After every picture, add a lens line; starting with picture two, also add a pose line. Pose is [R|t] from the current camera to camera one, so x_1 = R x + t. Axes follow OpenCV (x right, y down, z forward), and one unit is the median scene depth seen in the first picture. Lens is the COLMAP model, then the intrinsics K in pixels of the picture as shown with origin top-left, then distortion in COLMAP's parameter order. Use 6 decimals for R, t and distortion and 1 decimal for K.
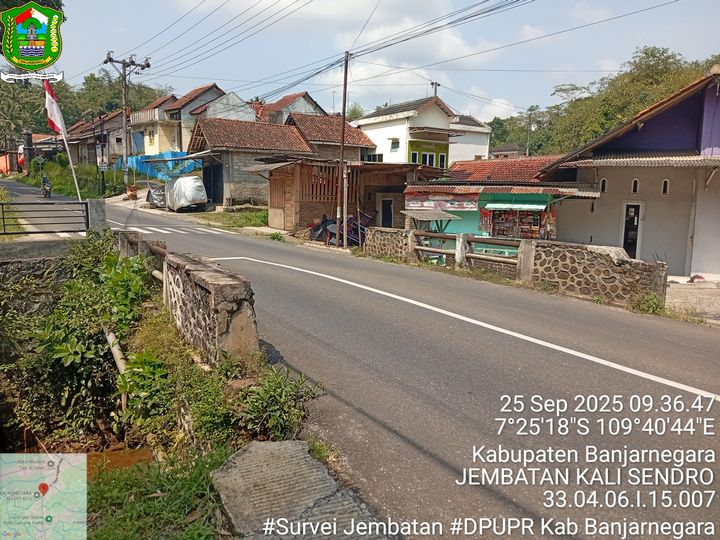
lens RADIAL K [[548.1, 0, 358.2], [0, 548.1, 272.4], [0, 0, 1]] dist [0.055176, -0.124212]
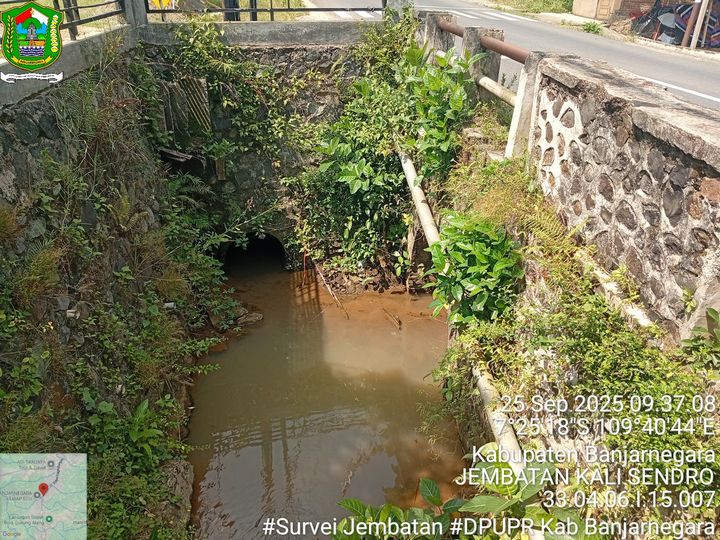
lens RADIAL K [[539.7, 0, 356.3], [0, 539.7, 282.4], [0, 0, 1]] dist [0.025884, -0.065038]
pose [[0.898796, 0.220591, -0.378821, -0.166397], [-0.064437, 0.921259, 0.383574, -0.013074], [0.433606, -0.320345, 0.842238, 0.247519]]
